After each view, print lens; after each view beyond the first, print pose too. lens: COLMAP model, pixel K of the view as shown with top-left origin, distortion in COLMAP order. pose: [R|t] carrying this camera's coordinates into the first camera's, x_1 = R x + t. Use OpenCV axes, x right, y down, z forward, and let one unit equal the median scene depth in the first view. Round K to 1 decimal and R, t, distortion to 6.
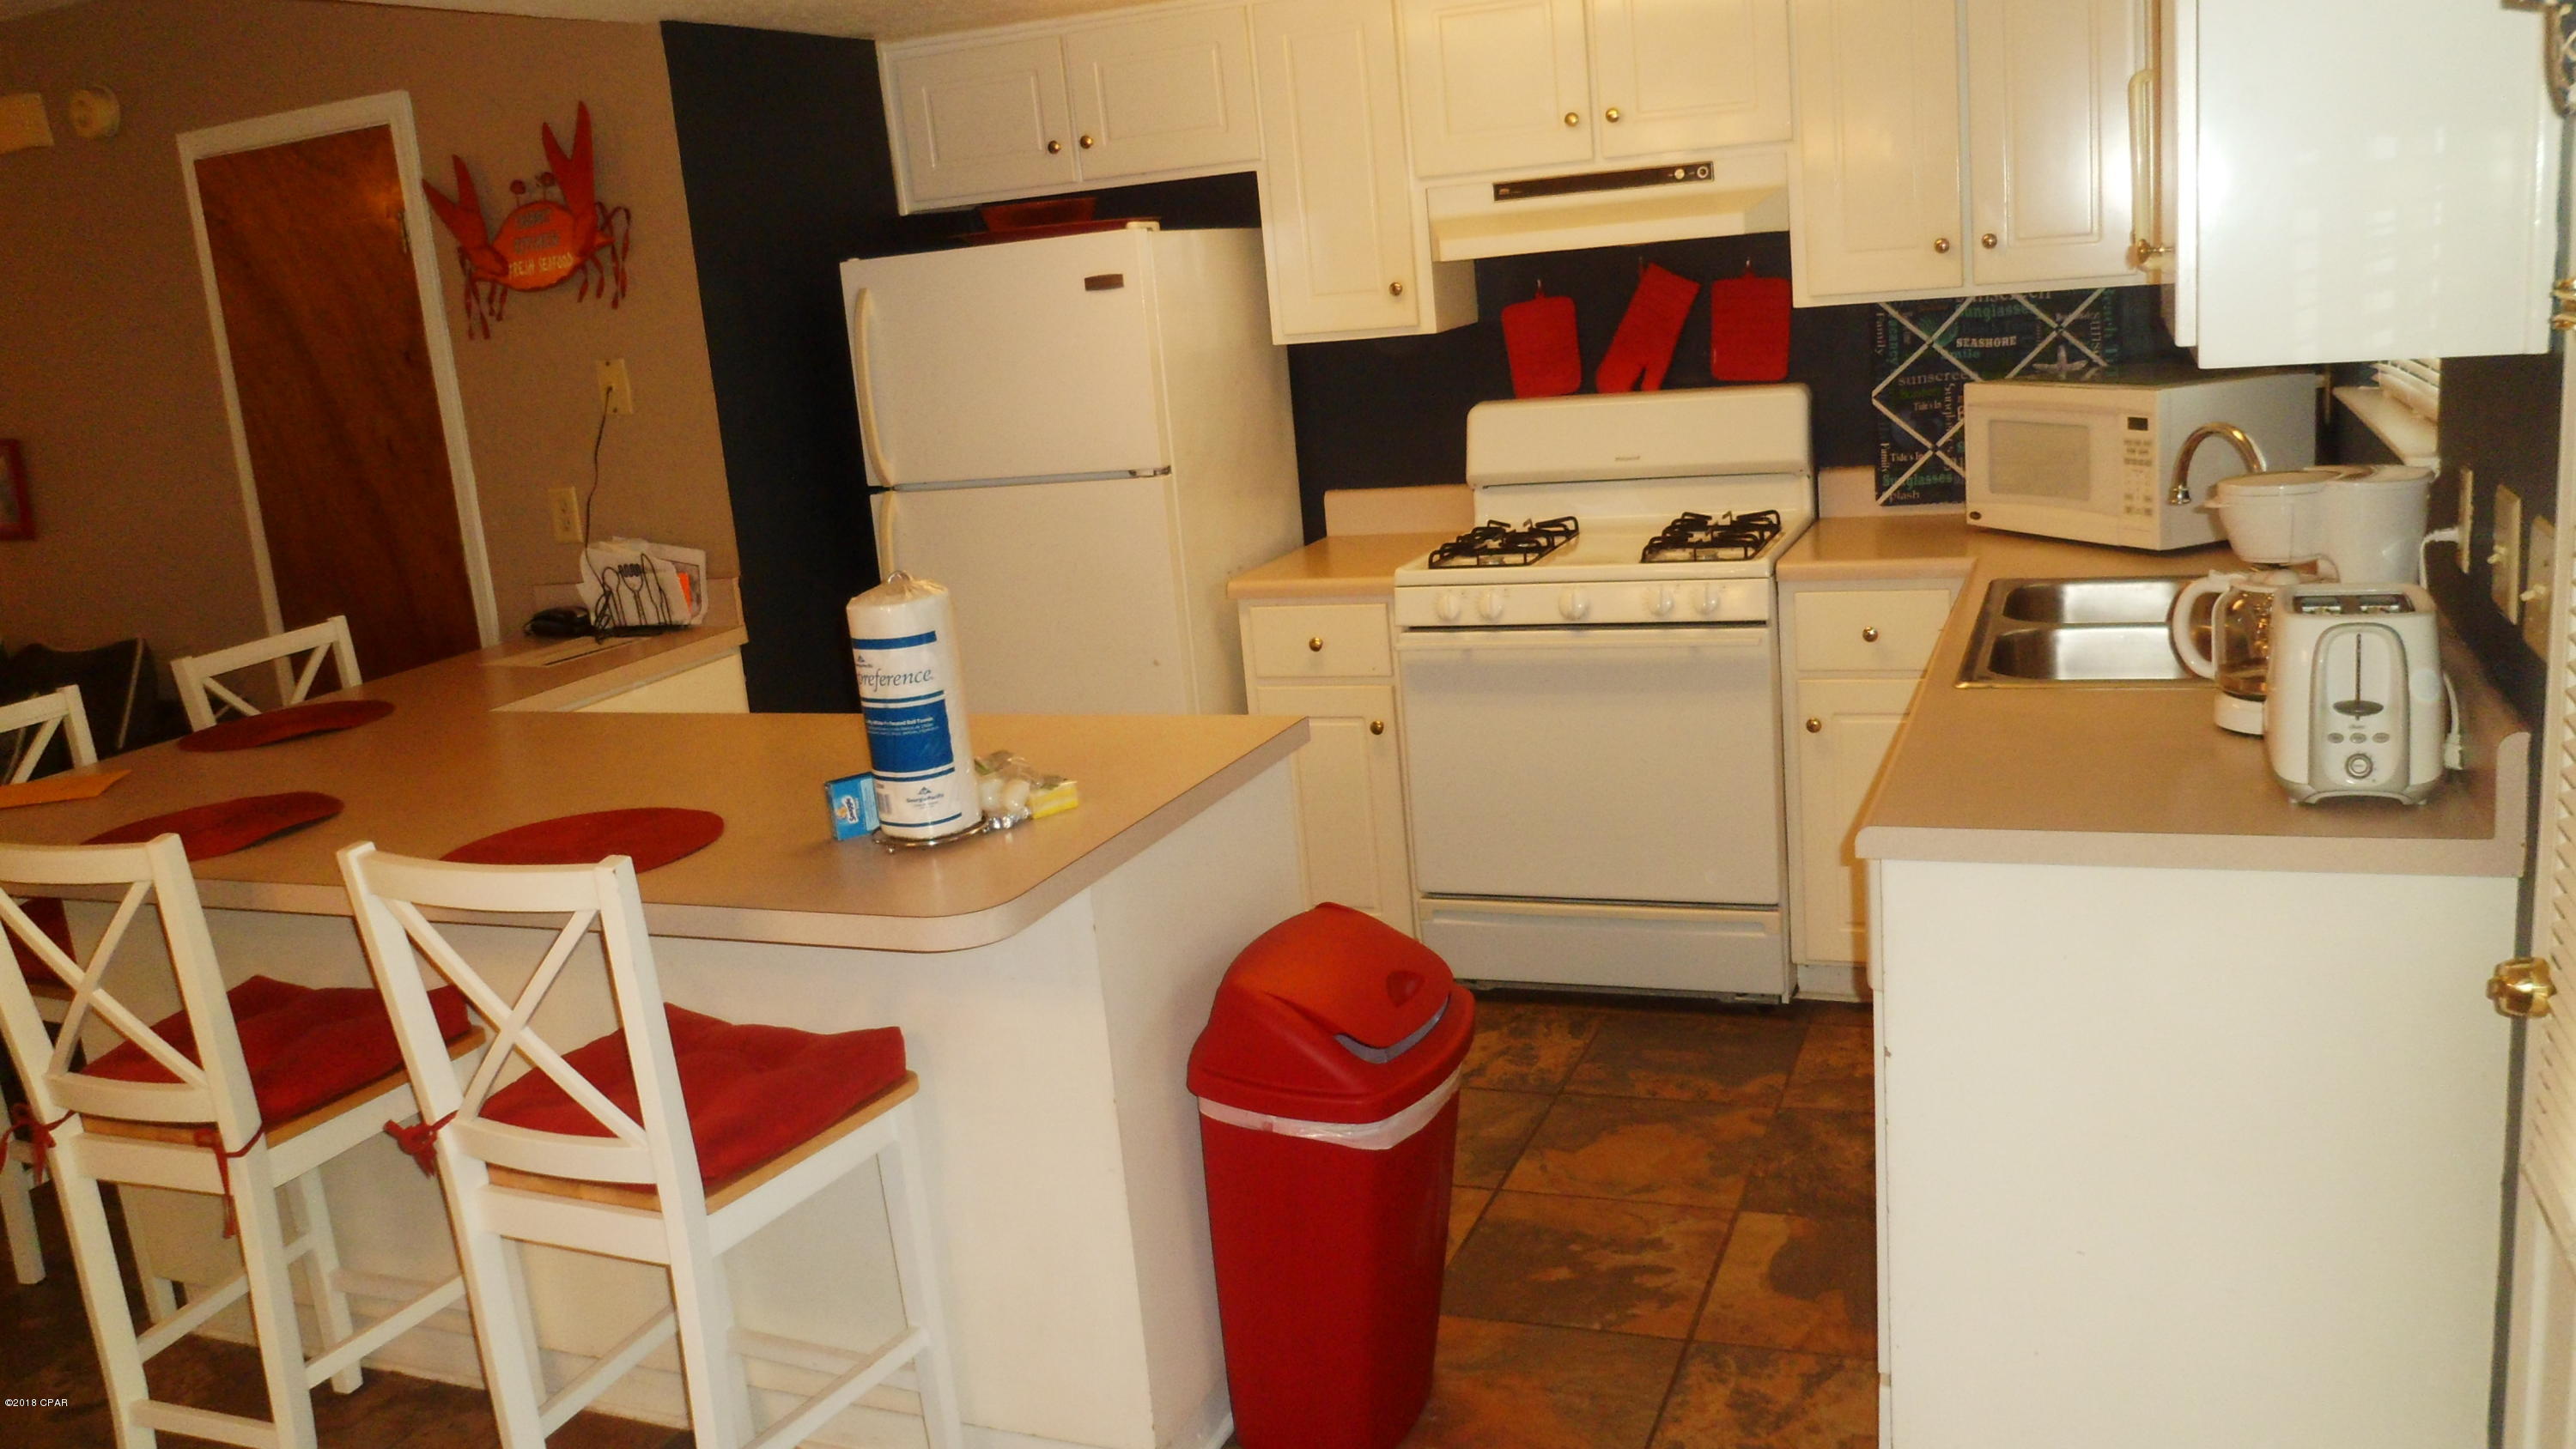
lens RADIAL K [[1991.0, 0, 1292.2], [0, 1991.0, 724.2], [0, 0, 1]] dist [-0.082617, 0.035984]
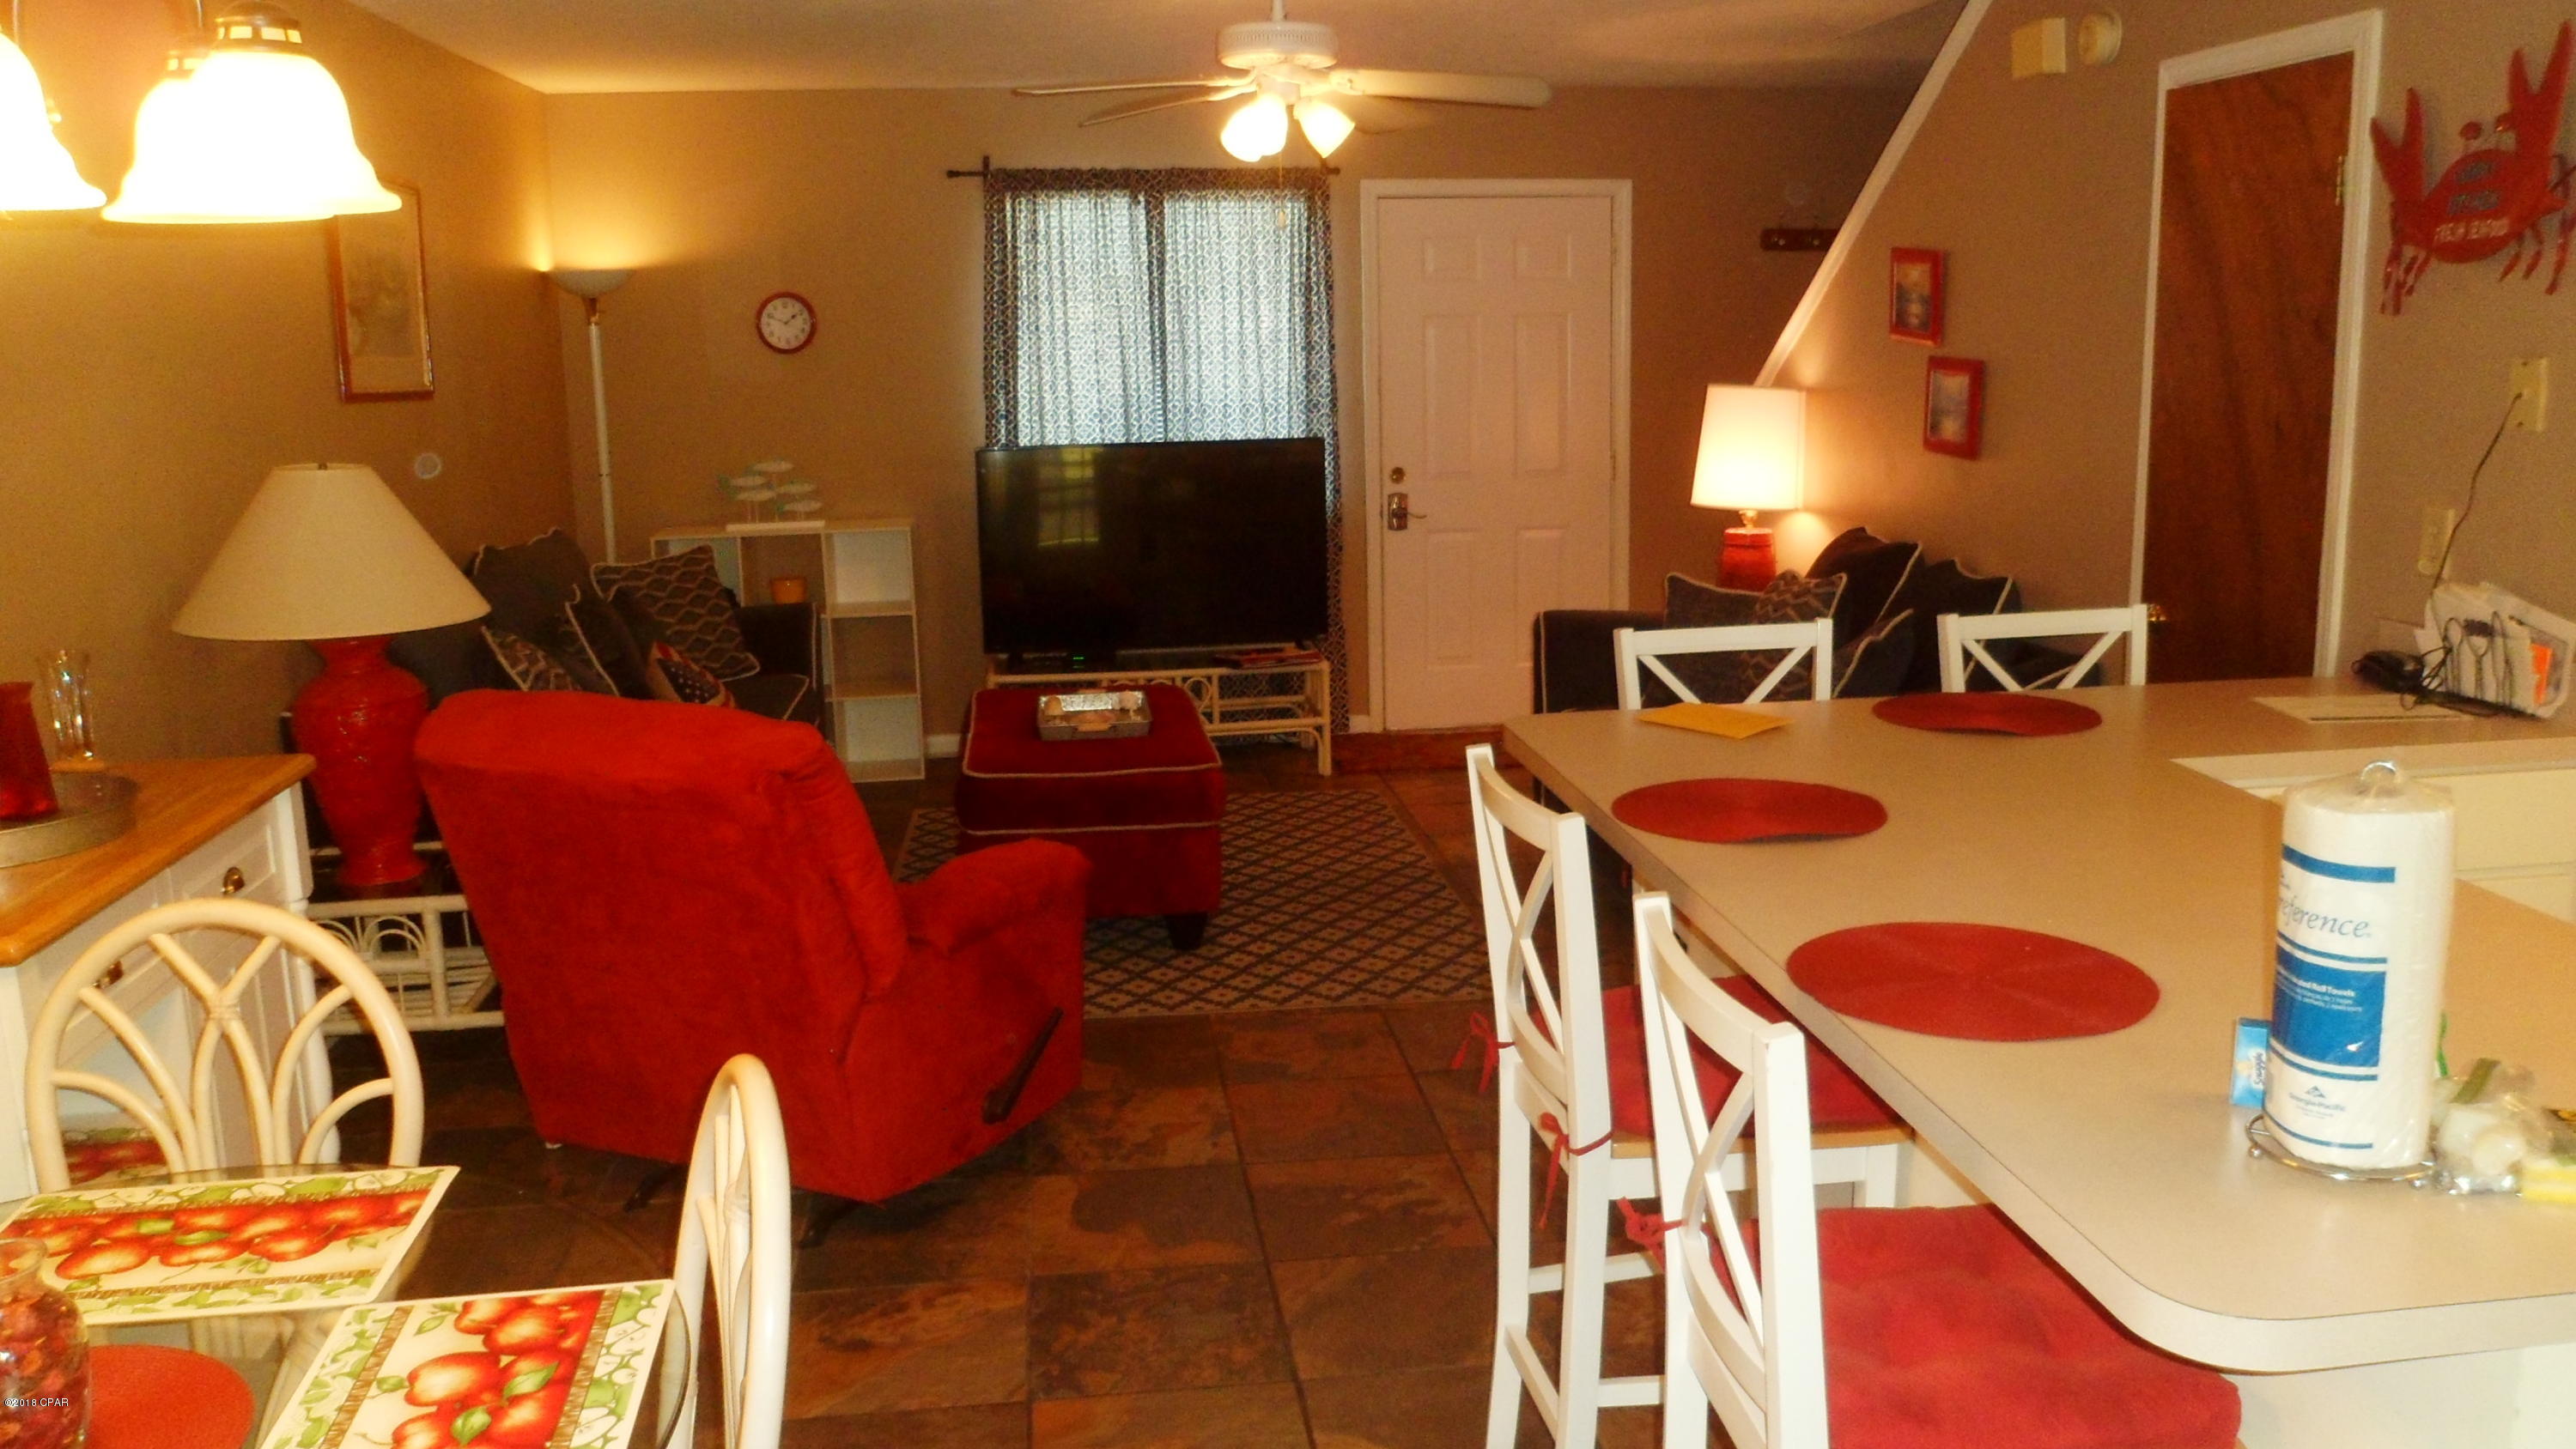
lens RADIAL K [[1991.0, 0, 1278.9], [0, 1991.0, 722.1], [0, 0, 1]] dist [-0.082617, 0.035984]
pose [[0.485094, 0.253021, -0.837057, 0.086989], [-0.219753, 0.961779, 0.163369, -0.063340], [0.846400, 0.104697, 0.522155, 0.200086]]
